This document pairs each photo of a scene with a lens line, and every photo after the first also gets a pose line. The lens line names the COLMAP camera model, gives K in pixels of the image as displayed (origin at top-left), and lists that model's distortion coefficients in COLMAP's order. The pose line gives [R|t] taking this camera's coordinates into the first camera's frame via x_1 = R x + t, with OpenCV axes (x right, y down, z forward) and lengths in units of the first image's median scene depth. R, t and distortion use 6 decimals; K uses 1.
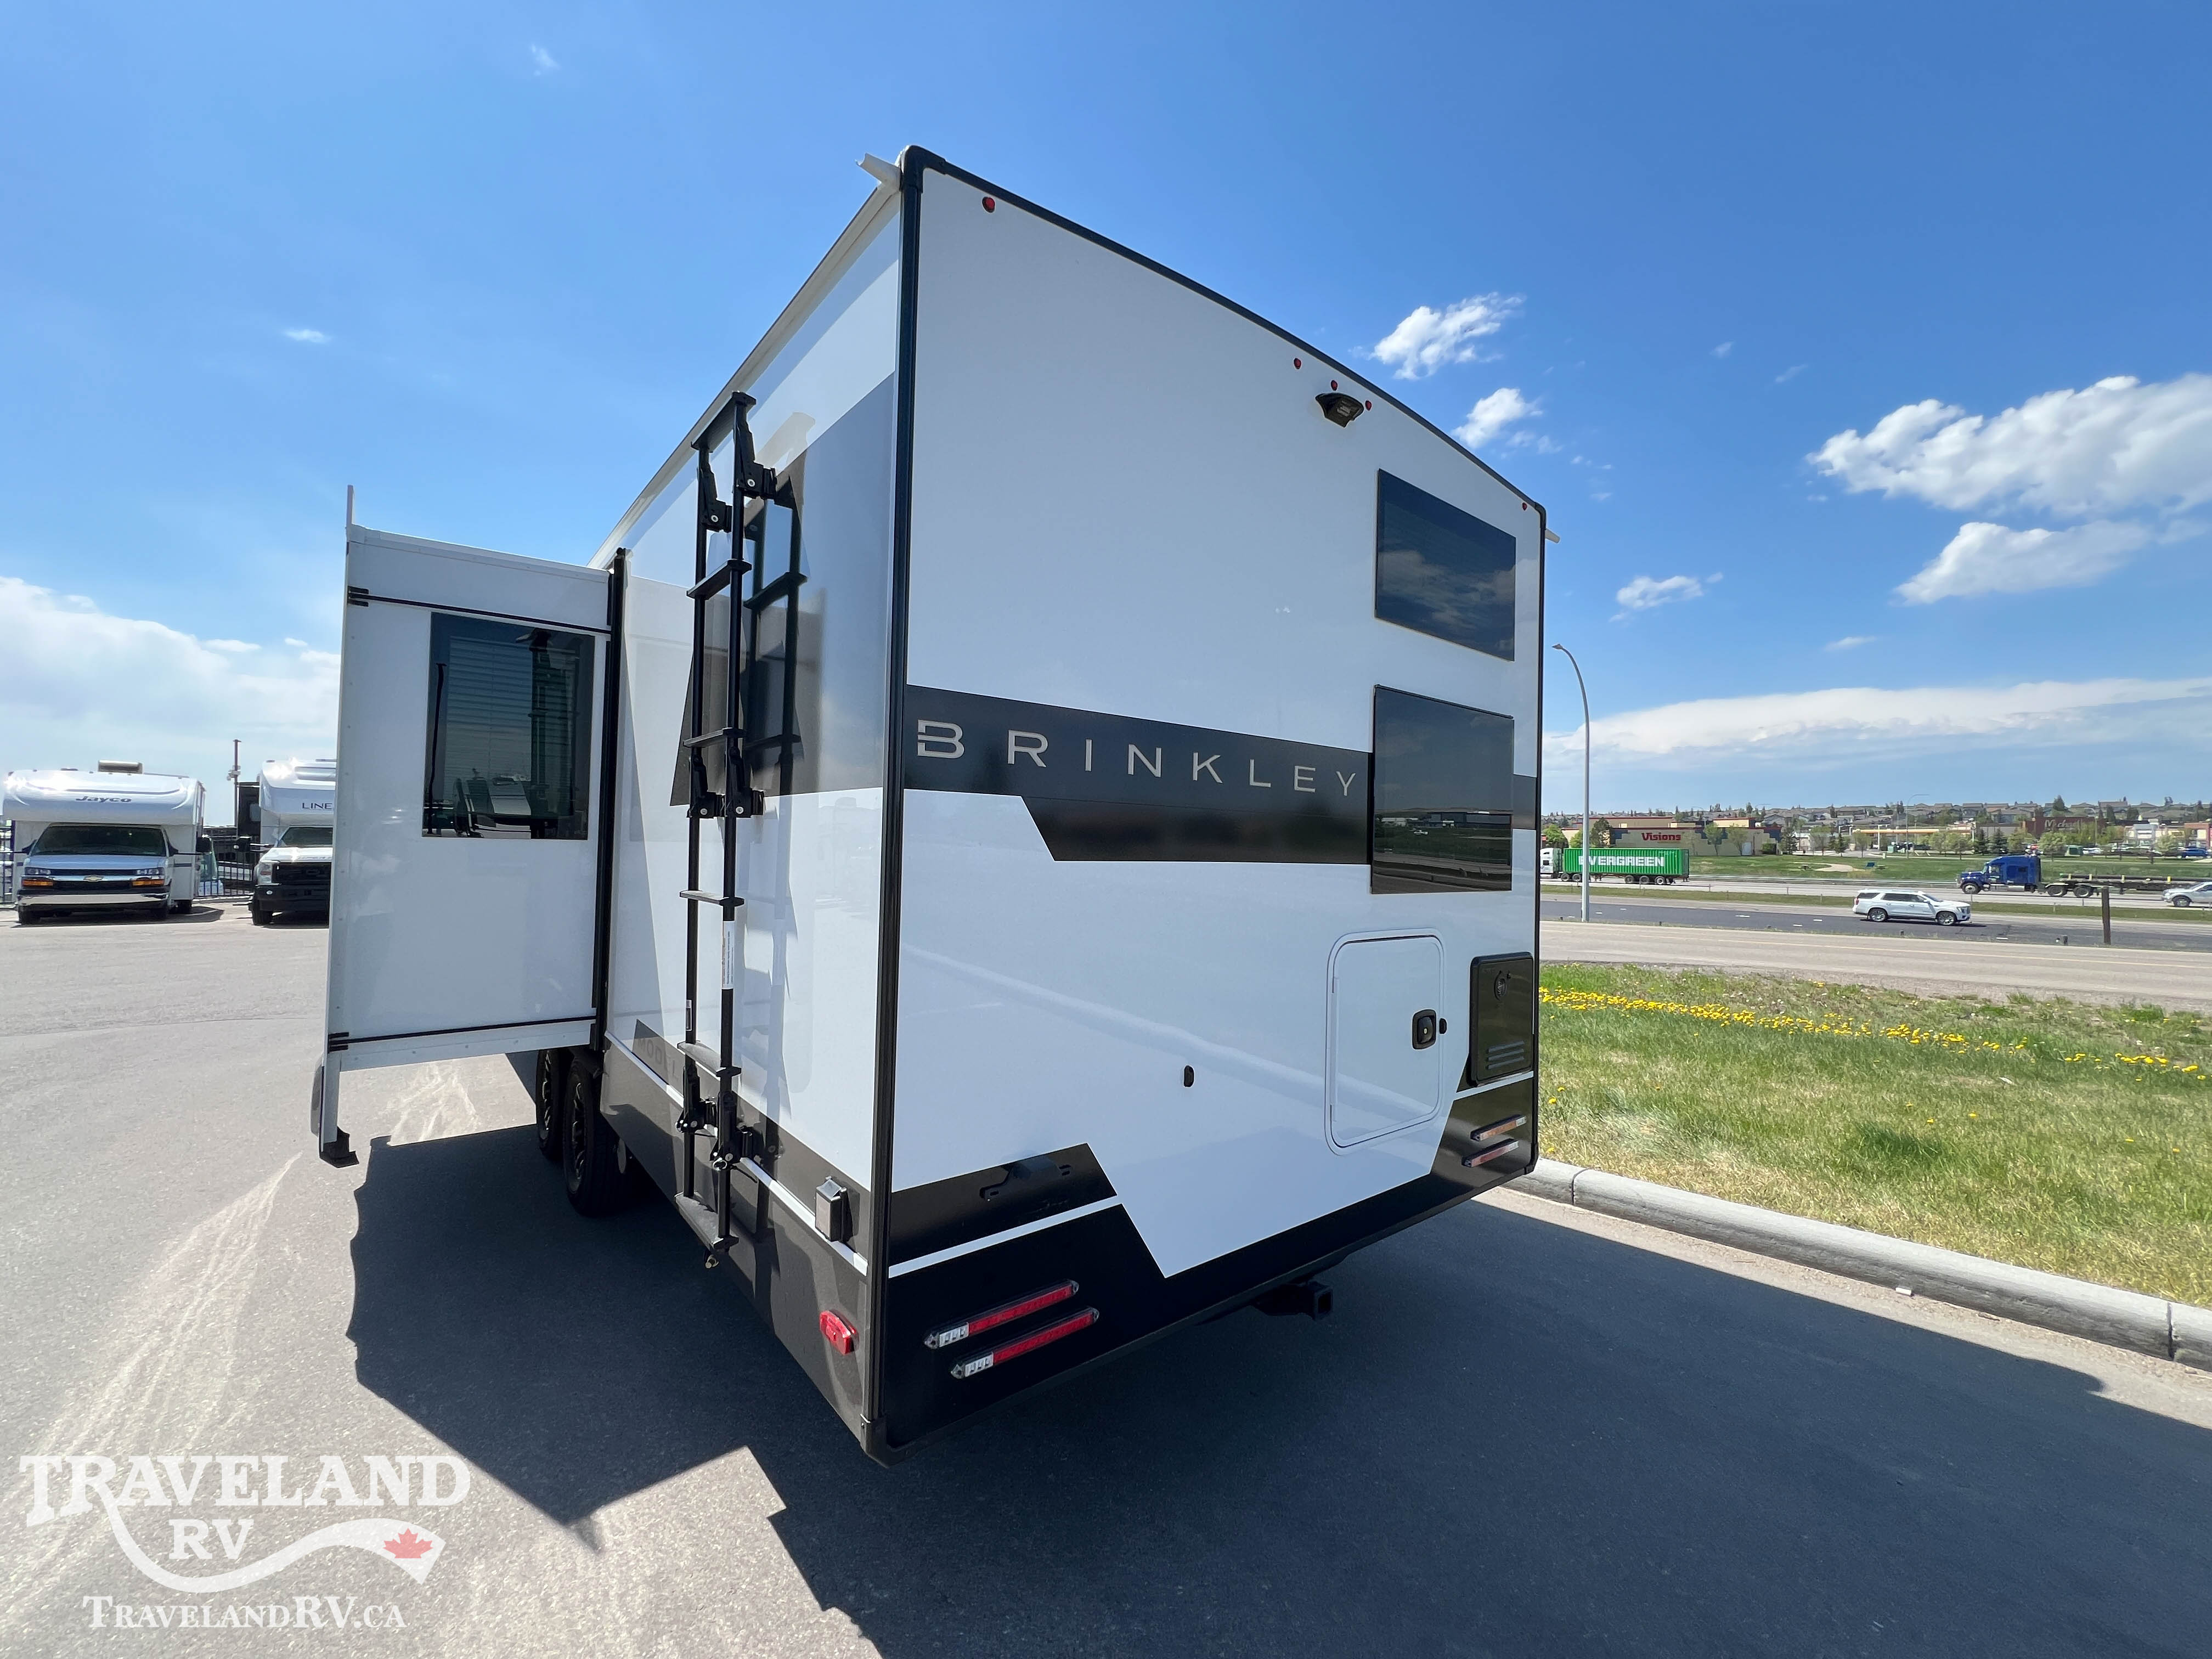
lens RADIAL K [[881.4, 0, 1102.2], [0, 881.4, 826.9], [0, 0, 1]] dist [-0.002071, 0.001073]
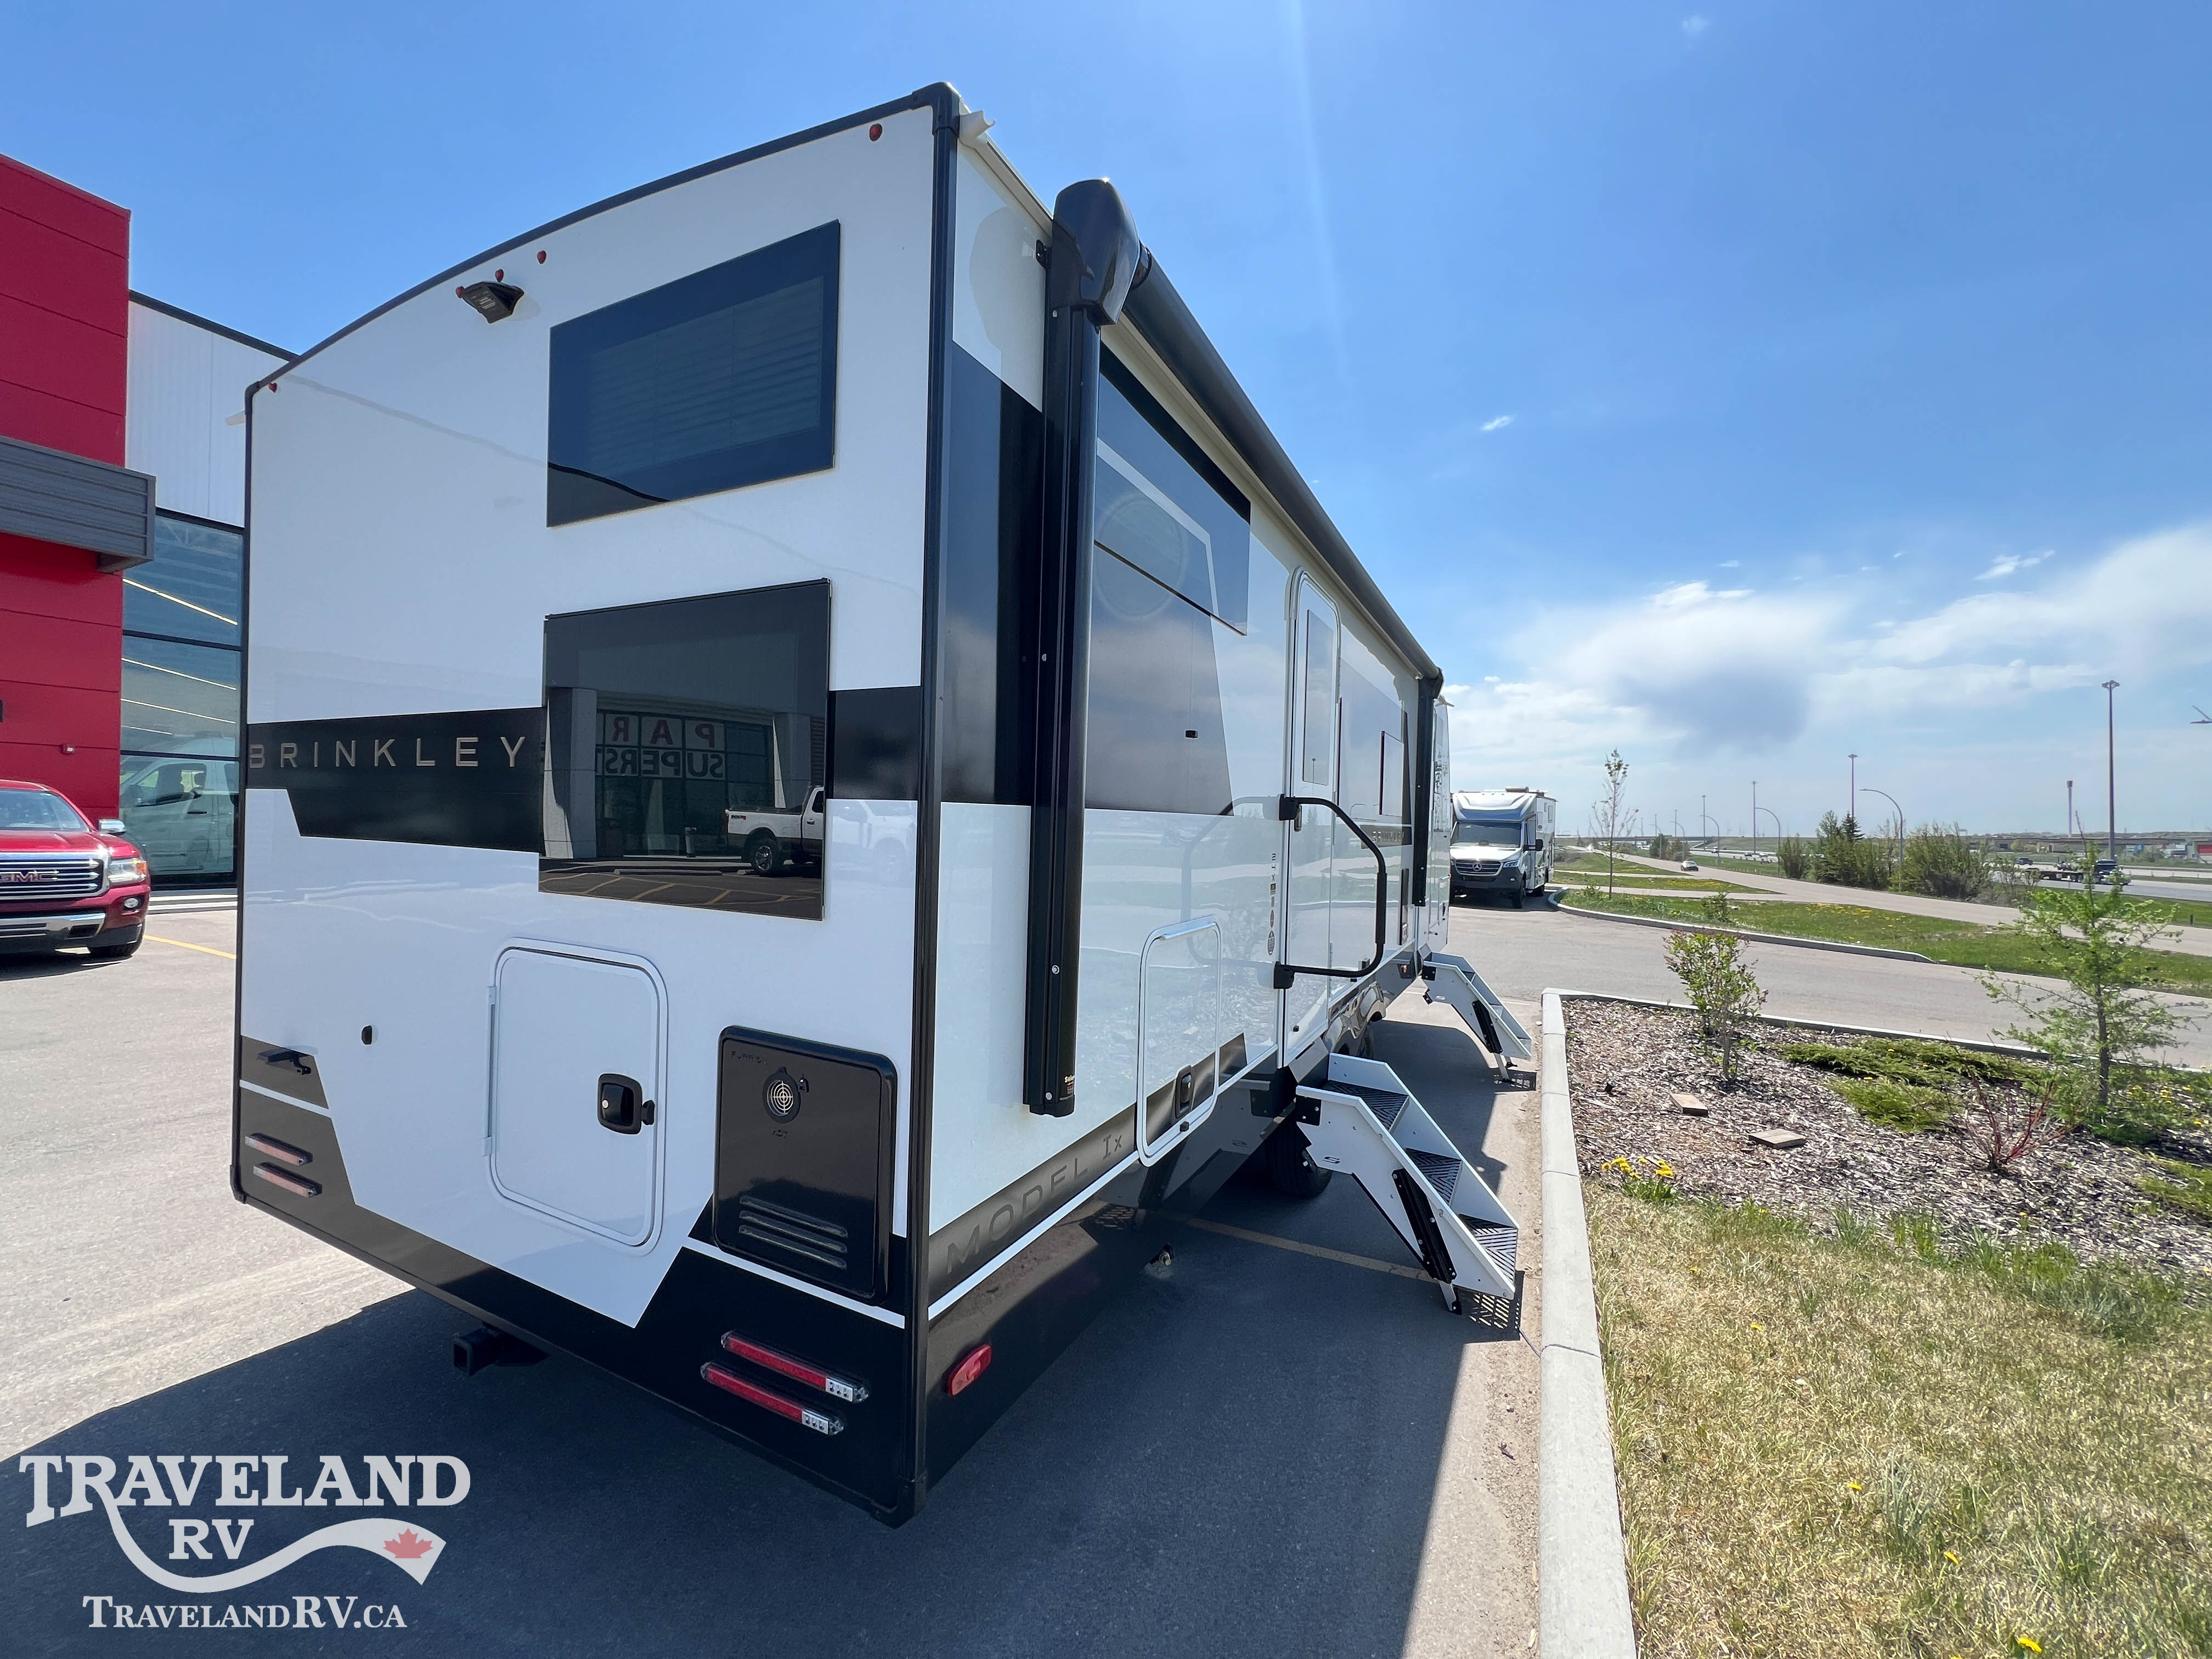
lens RADIAL K [[881.4, 0, 1102.2], [0, 881.4, 826.9], [0, 0, 1]] dist [-0.002071, 0.001073]
pose [[0.398912, -0.005172, -0.916975, 1.511674], [0.005313, 0.999980, -0.003329, 0.031874], [0.916974, -0.003544, 0.398931, 1.435997]]
